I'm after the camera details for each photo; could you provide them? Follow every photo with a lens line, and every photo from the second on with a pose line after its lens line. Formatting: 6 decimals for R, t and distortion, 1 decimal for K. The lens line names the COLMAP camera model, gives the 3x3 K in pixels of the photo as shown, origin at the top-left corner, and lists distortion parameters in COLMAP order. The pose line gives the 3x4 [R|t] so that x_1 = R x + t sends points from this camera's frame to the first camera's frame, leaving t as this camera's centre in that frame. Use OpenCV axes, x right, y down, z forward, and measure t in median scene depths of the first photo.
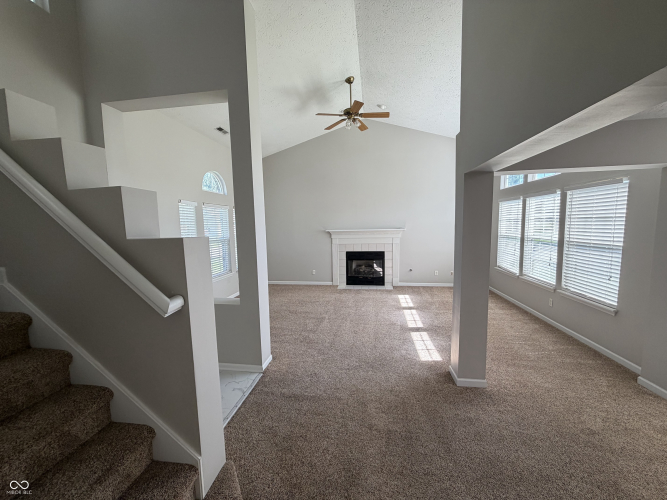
lens RADIAL K [[265.7, 0, 331.3], [0, 265.7, 250.8], [0, 0, 1]] dist [-0.001156, -0.000166]
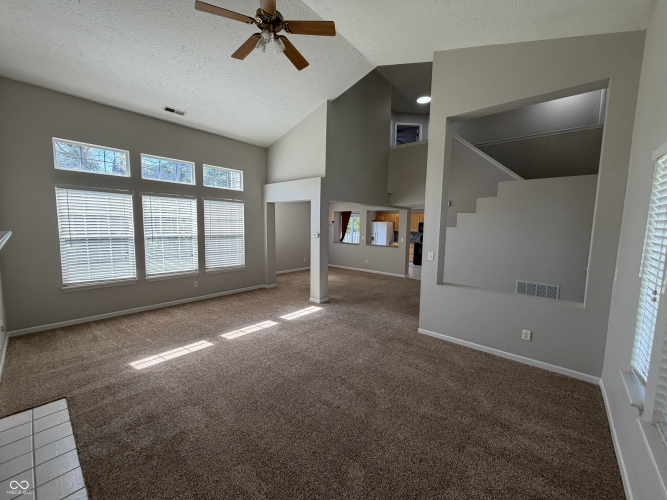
lens RADIAL K [[265.7, 0, 330.4], [0, 265.7, 251.5], [0, 0, 1]] dist [-0.001156, -0.000166]
pose [[-0.844421, -0.049139, 0.533421, -0.448823], [0.052058, 0.983543, 0.173013, -0.166788], [-0.533144, 0.173864, -0.827966, 1.873046]]
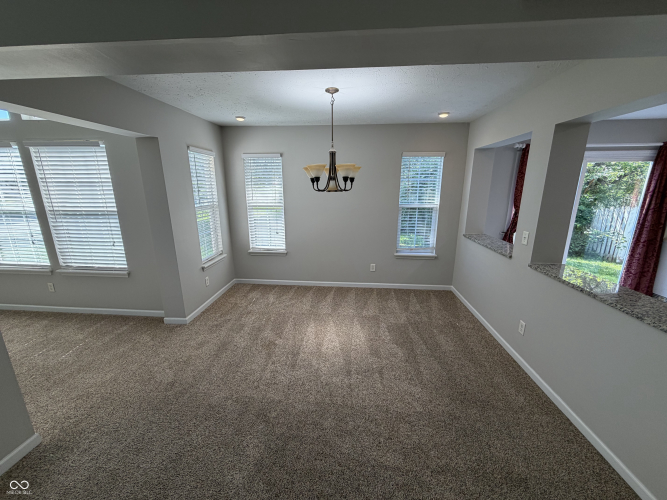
lens RADIAL K [[265.7, 0, 332.2], [0, 265.7, 250.1], [0, 0, 1]] dist [-0.001156, -0.000166]
pose [[-0.066022, -0.218869, 0.973518, 0.000101], [0.100215, 0.969259, 0.224708, -0.014913], [-0.992773, 0.112397, -0.042059, 0.178862]]
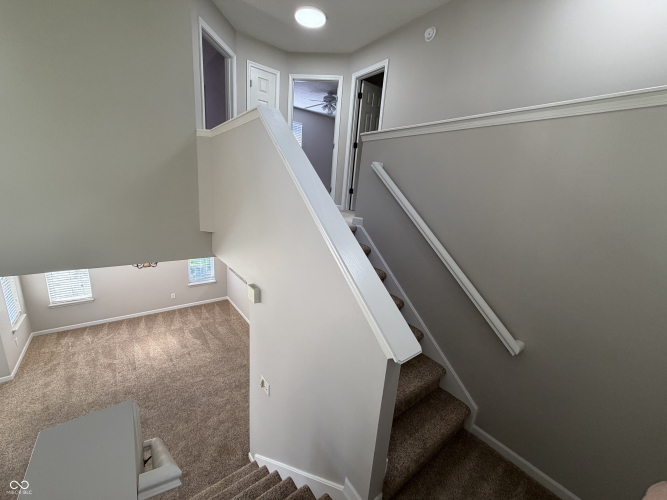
lens RADIAL K [[265.7, 0, 332.4], [0, 265.7, 248.7], [0, 0, 1]] dist [-0.001156, -0.000166]
pose [[-0.726084, -0.185457, 0.662123, -0.714206], [0.011776, 0.959445, 0.281649, -0.419753], [-0.687505, 0.212298, -0.694454, 0.377264]]
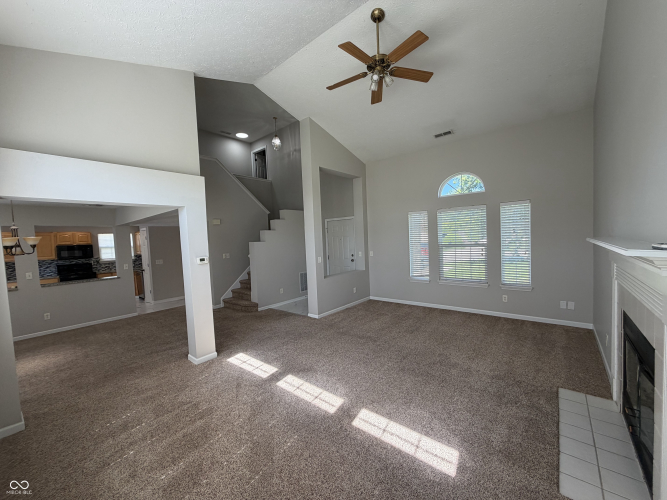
lens RADIAL K [[265.7, 0, 334.1], [0, 265.7, 251.0], [0, 0, 1]] dist [-0.001156, -0.000166]
pose [[-0.514624, 0.083846, -0.853307, 0.931723], [-0.031956, 0.992640, 0.116809, -0.170871], [0.856820, 0.087381, -0.508157, 1.618453]]
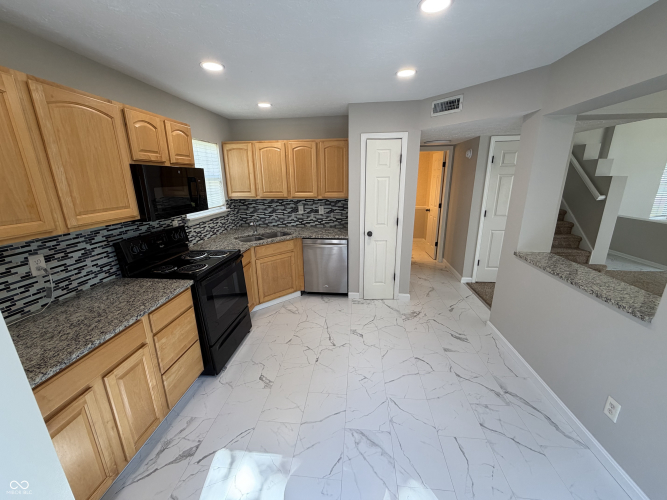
lens RADIAL K [[265.7, 0, 333.1], [0, 265.7, 249.4], [0, 0, 1]] dist [-0.001156, -0.000166]
pose [[0.050863, 0.288118, -0.956243, 0.845609], [-0.090813, 0.954850, 0.282868, 0.064338], [0.994568, 0.072451, 0.074732, -0.820936]]
